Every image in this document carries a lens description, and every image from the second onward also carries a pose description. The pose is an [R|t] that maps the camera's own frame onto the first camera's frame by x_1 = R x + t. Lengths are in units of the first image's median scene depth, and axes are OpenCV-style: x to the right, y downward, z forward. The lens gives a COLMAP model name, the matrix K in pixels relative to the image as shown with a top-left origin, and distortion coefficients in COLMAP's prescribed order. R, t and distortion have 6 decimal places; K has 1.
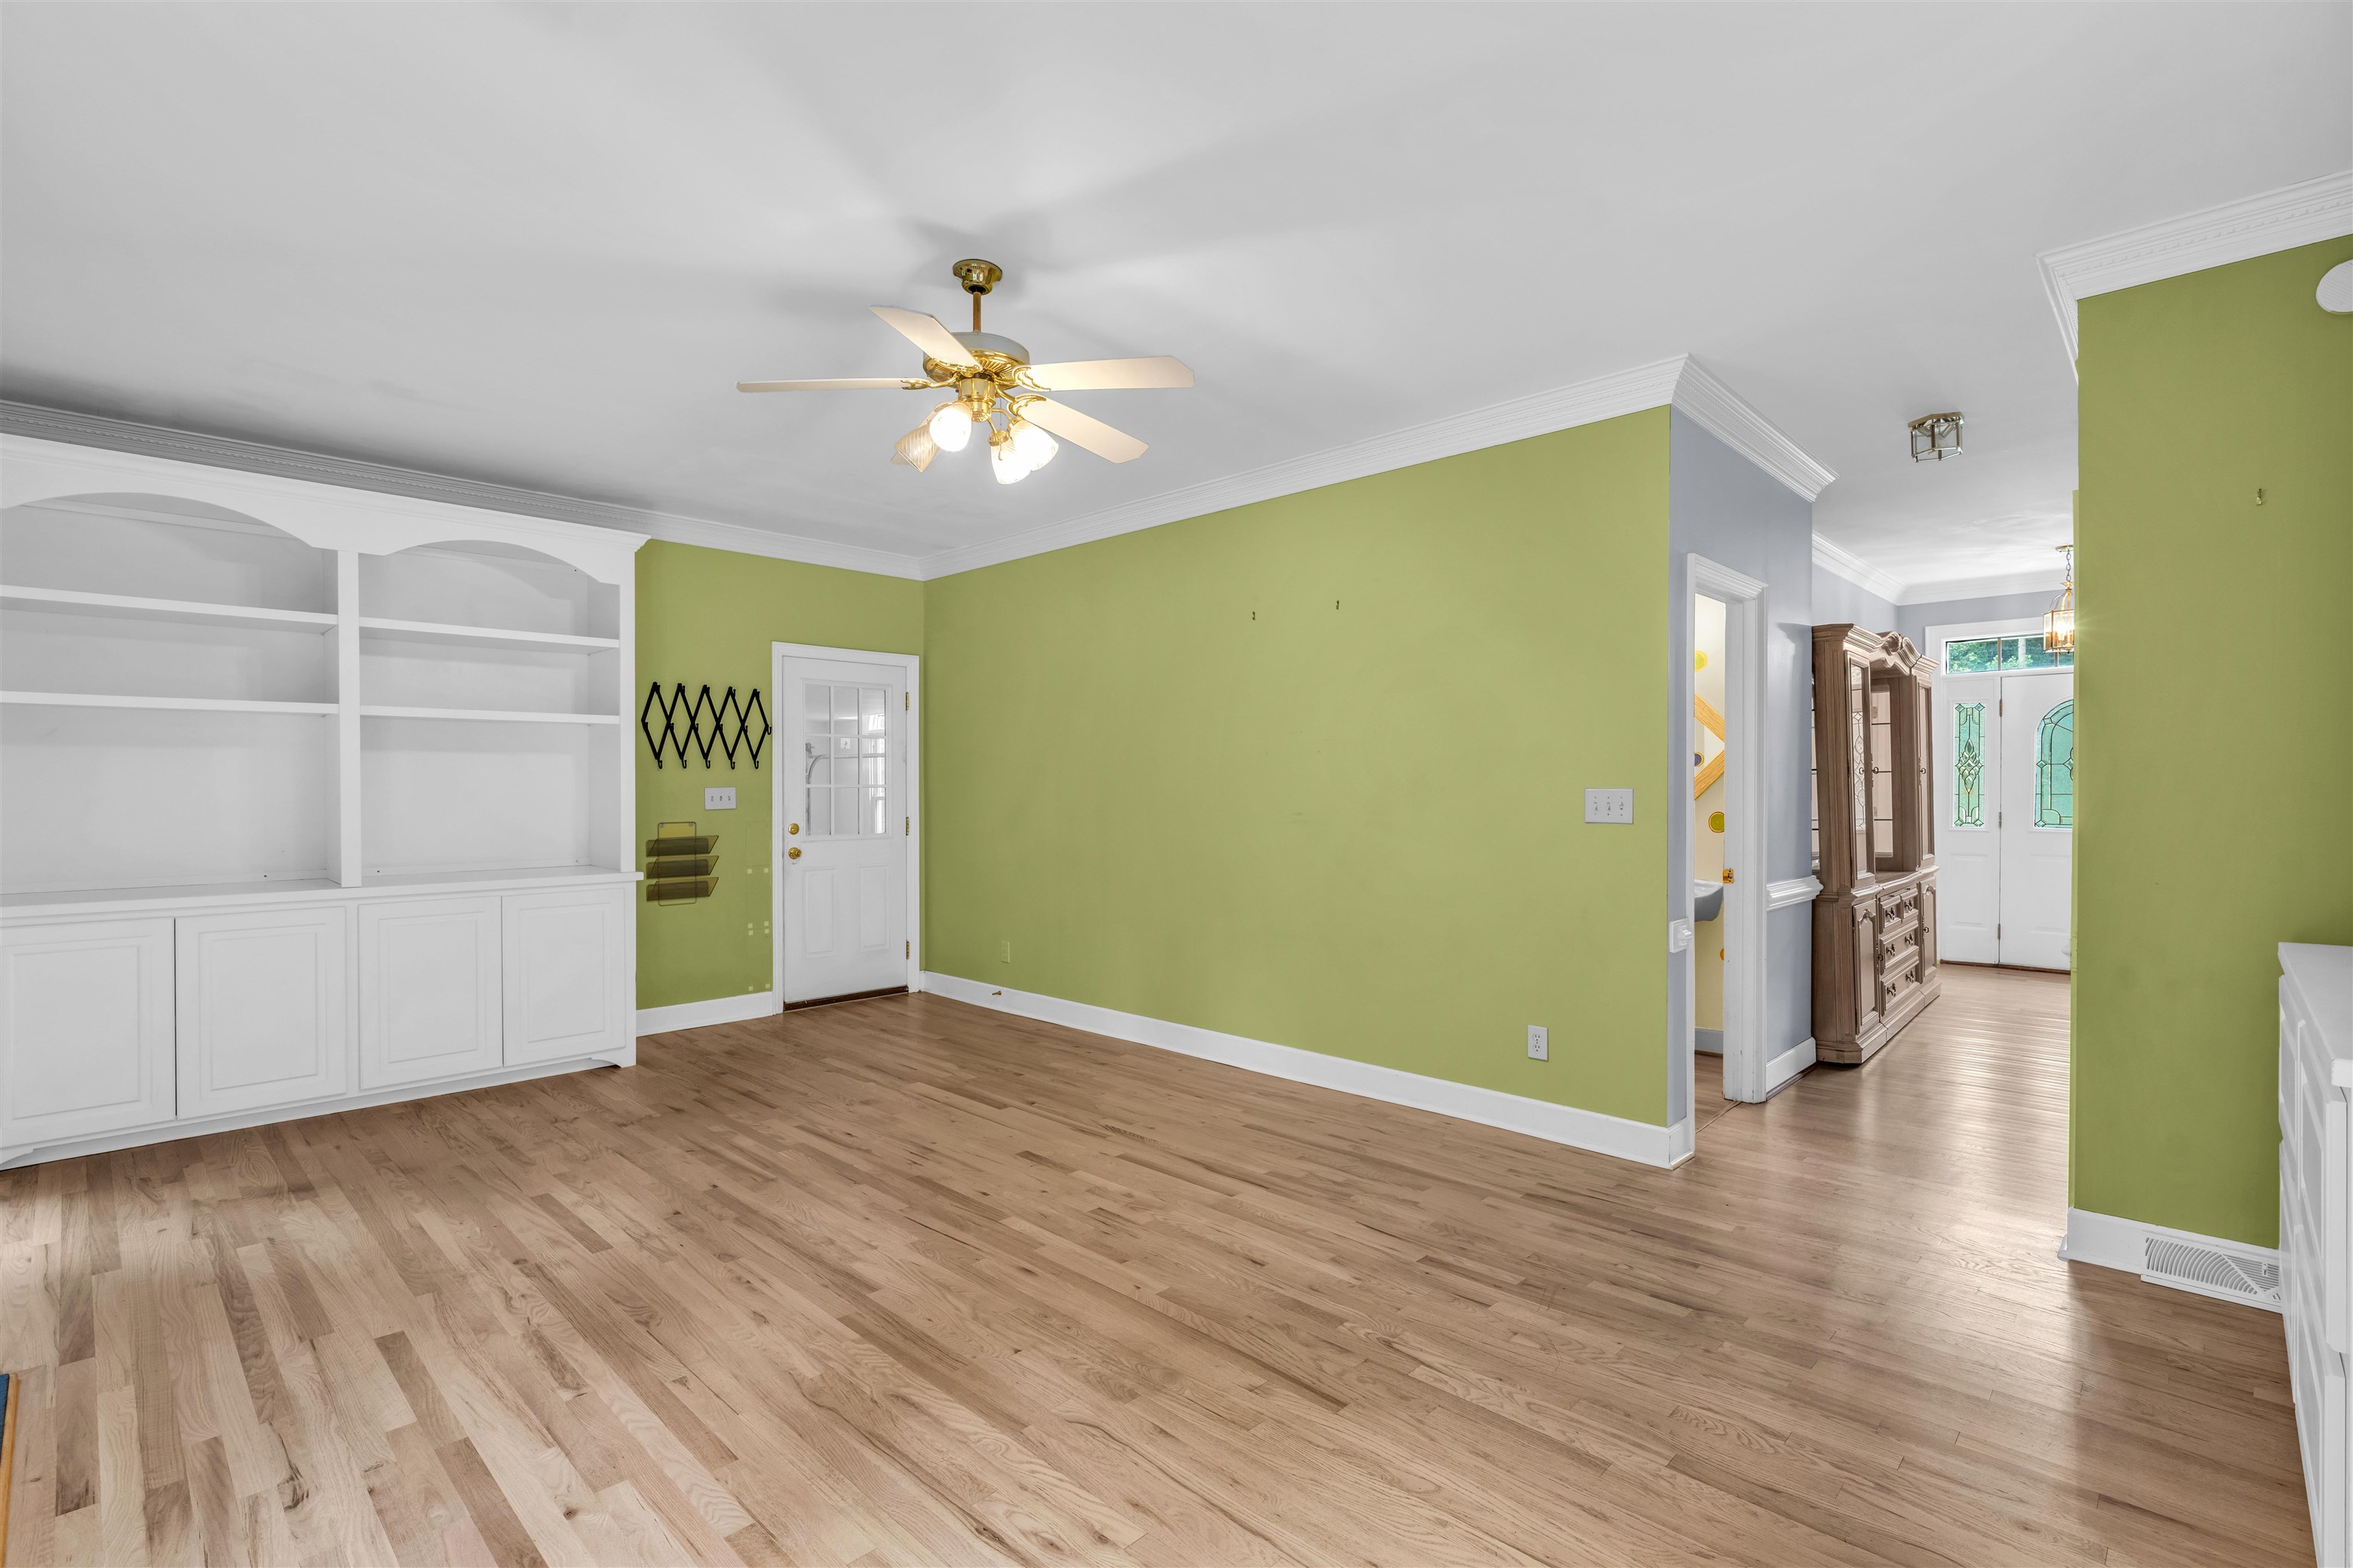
lens RADIAL K [[1096.7, 0, 1219.2], [0, 1096.7, 794.7], [0, 0, 1]] dist [-0.009383, 0.001837]
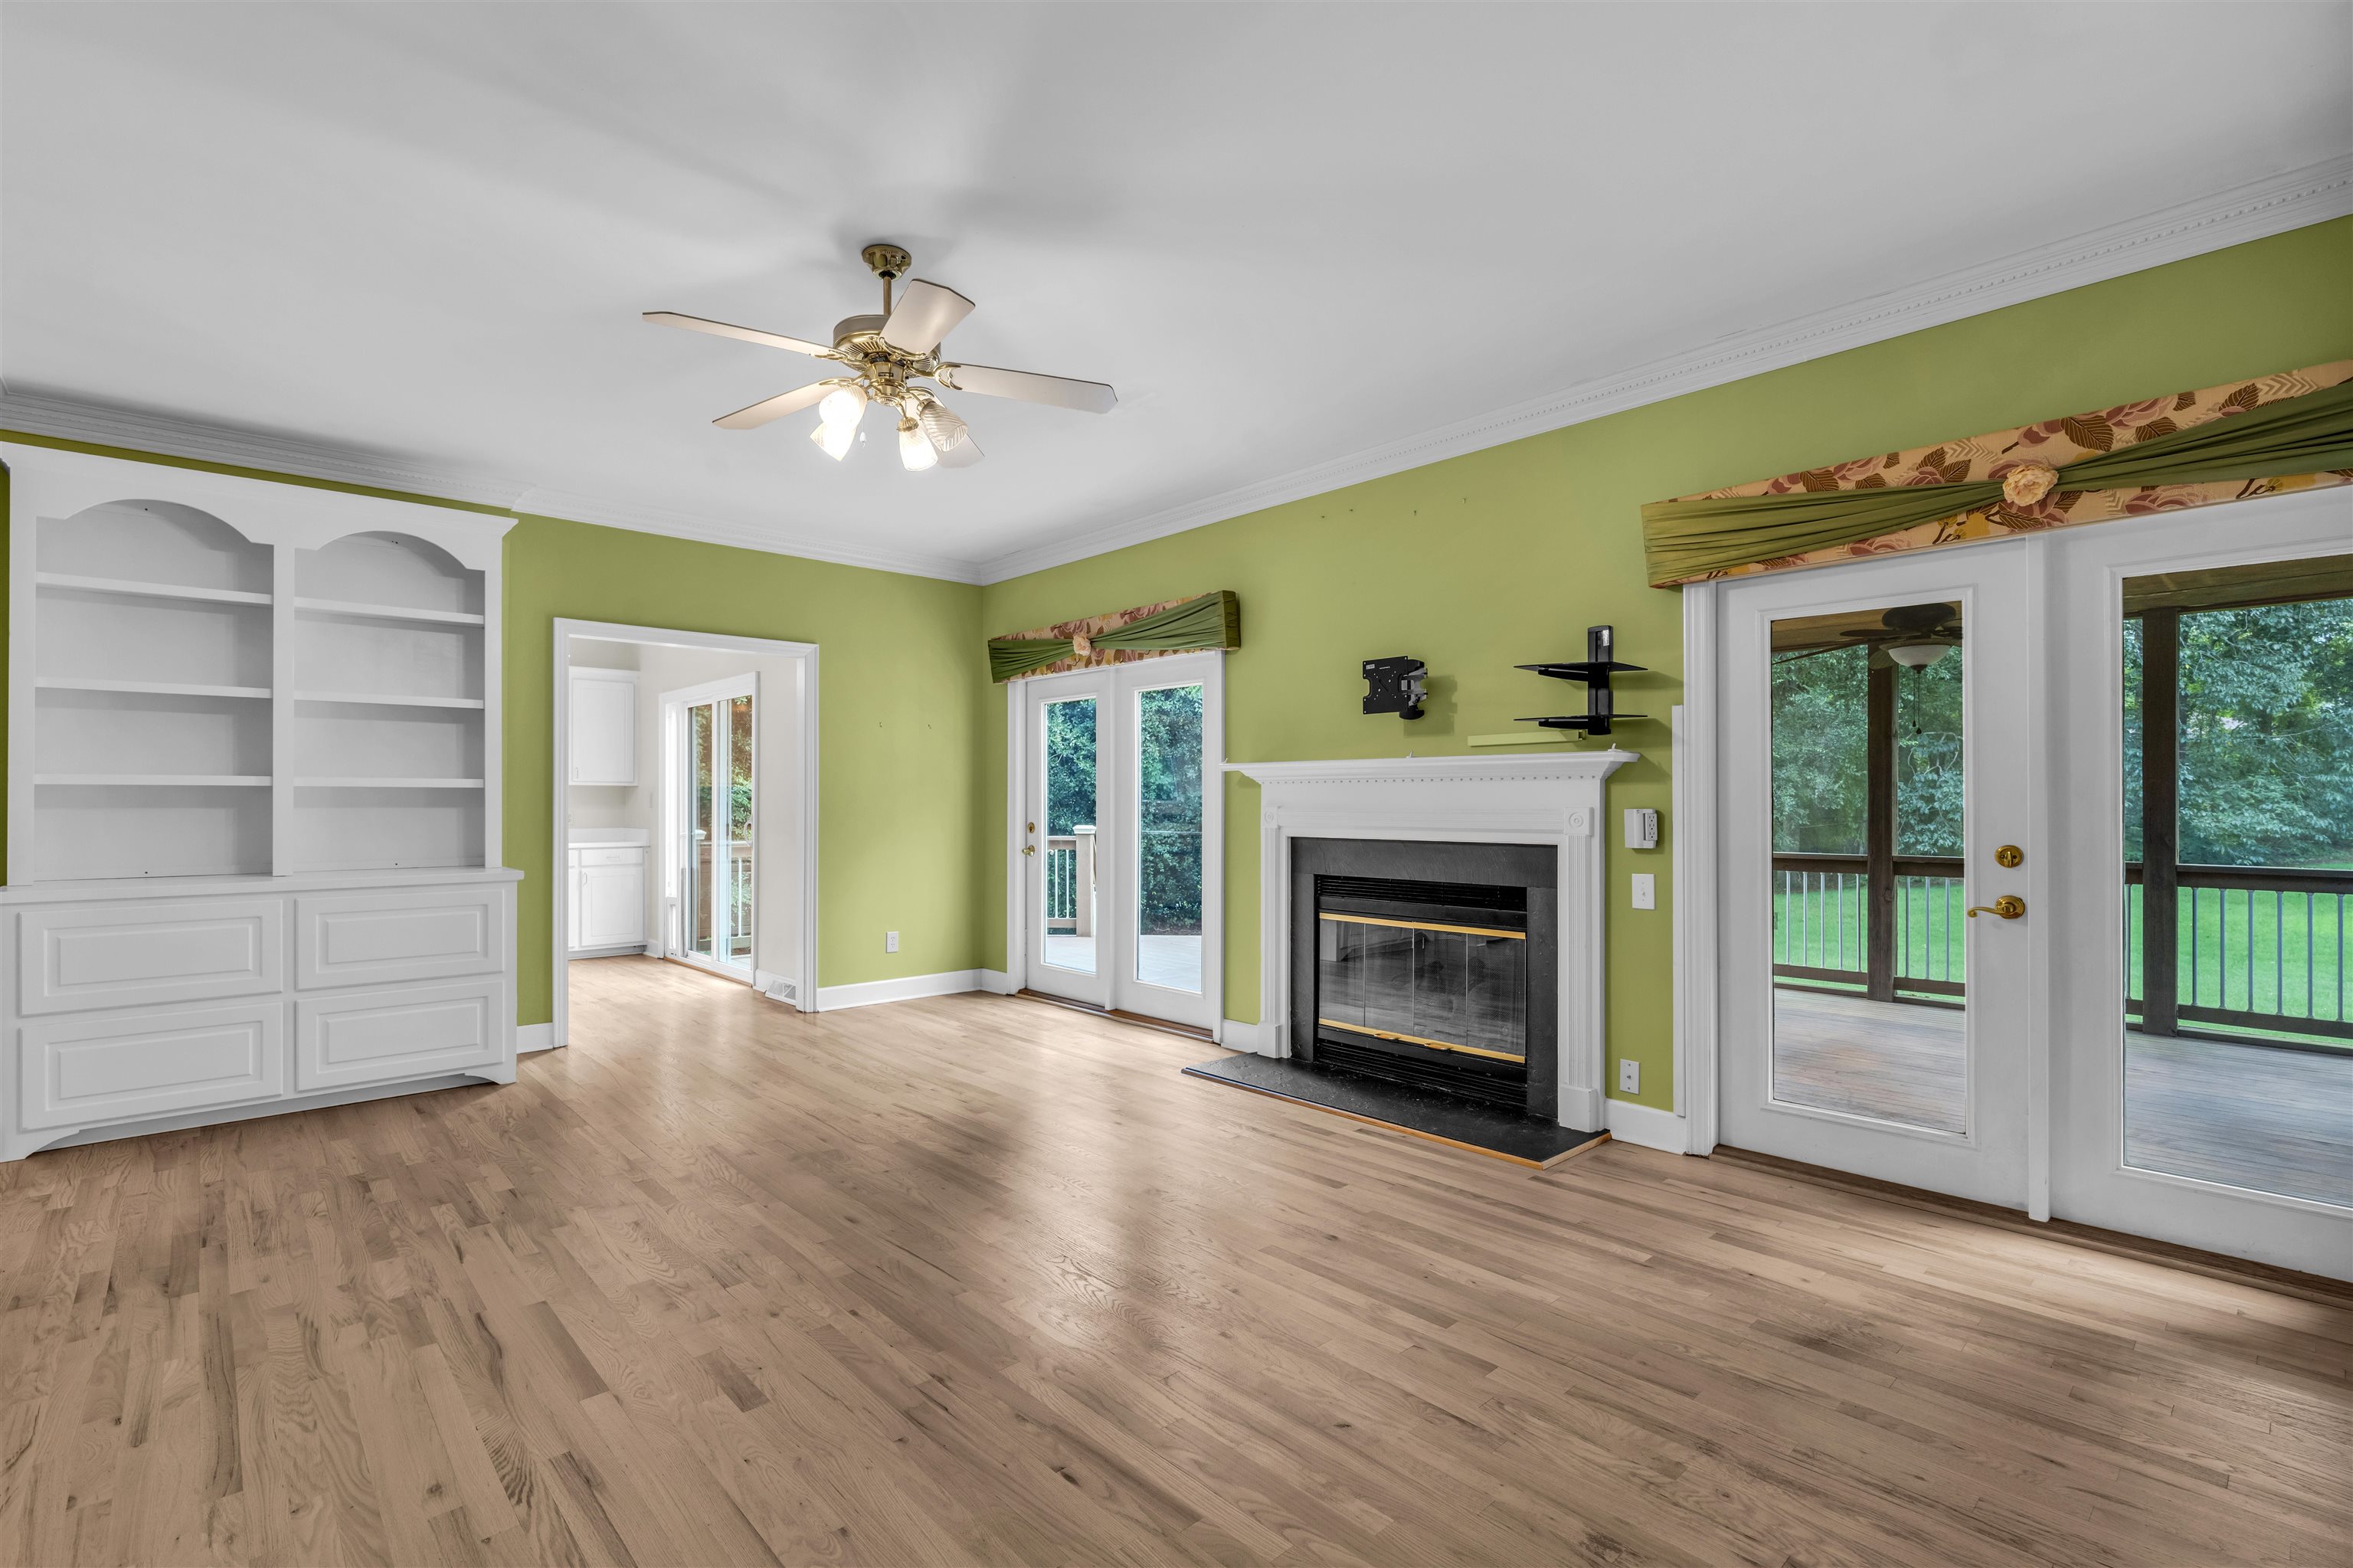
lens RADIAL K [[1096.7, 0, 1159.9], [0, 1096.7, 790.9], [0, 0, 1]] dist [-0.009383, 0.001837]
pose [[-0.994062, 0.004338, 0.108726, -0.449180], [0.003869, 0.999982, -0.004523, 0.012918], [-0.108744, -0.004076, -0.994061, 1.535852]]
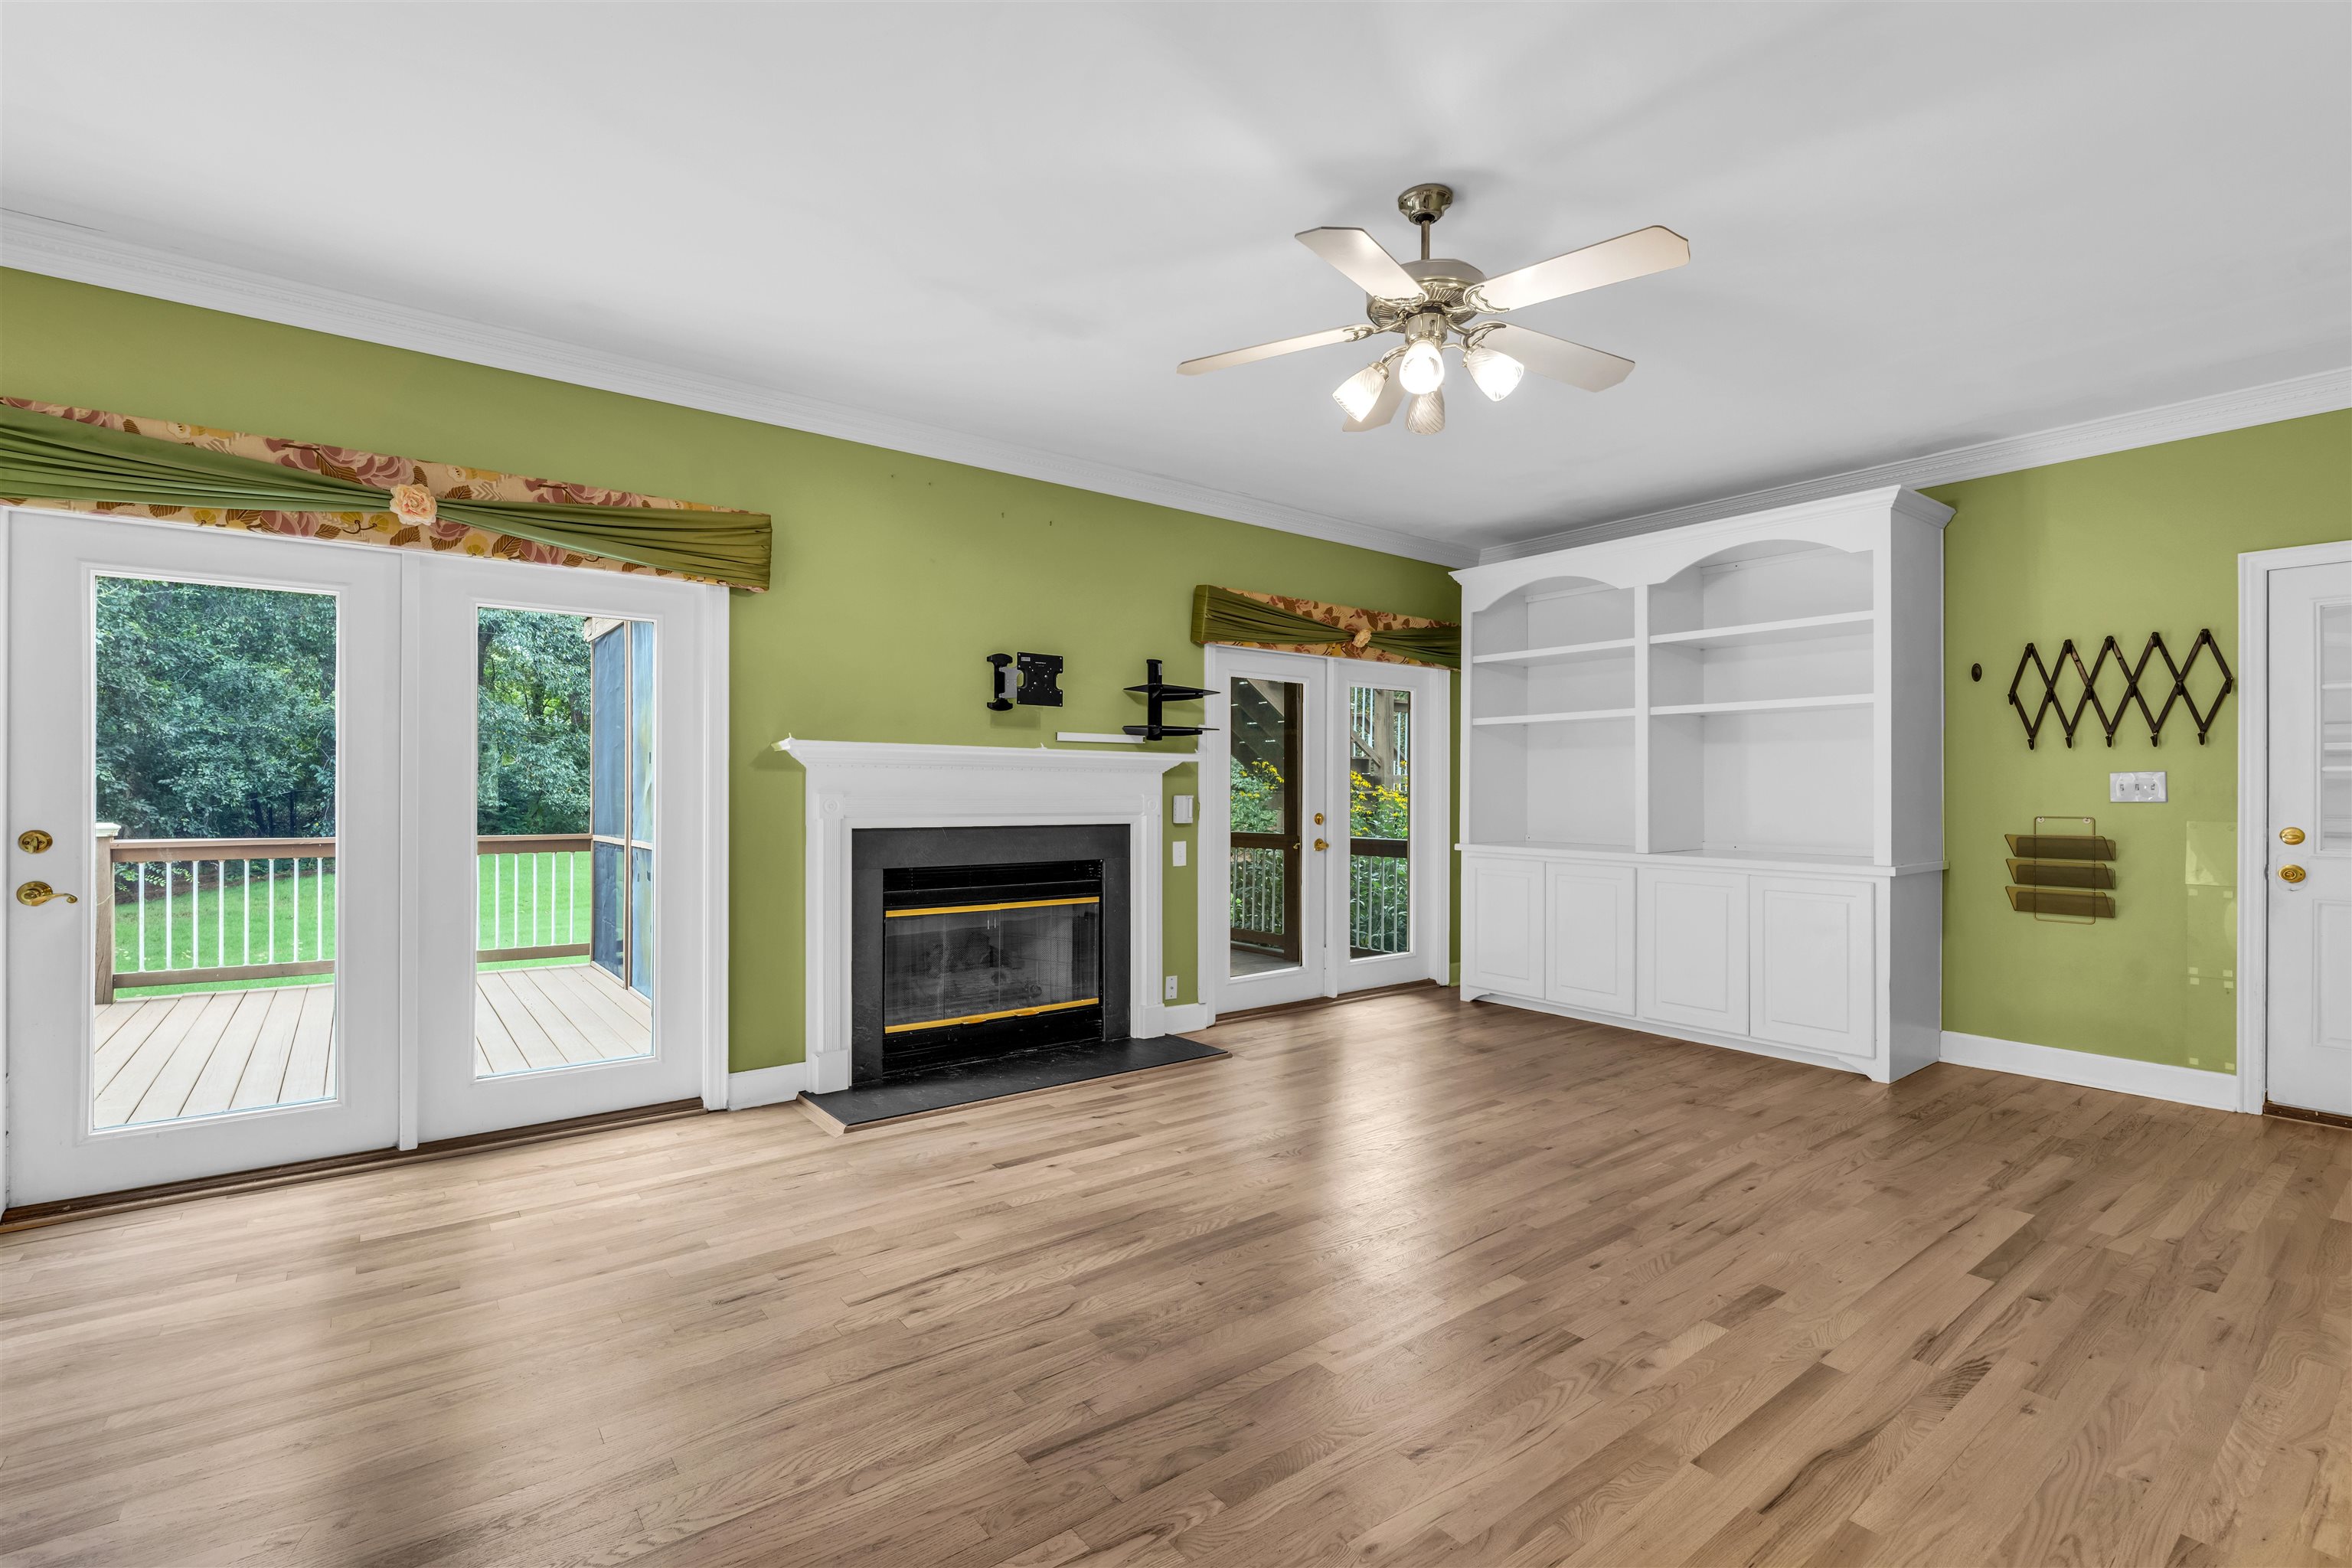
lens RADIAL K [[1057.4, 0, 1161.5], [0, 1057.4, 785.0], [0, 0, 1]] dist [-0.003771, -0.000685]
pose [[-0.181265, -0.003160, -0.983429, 0.541255], [-0.010287, 0.999946, -0.001317, 0.014799], [0.983381, 0.009878, -0.181287, 0.737931]]
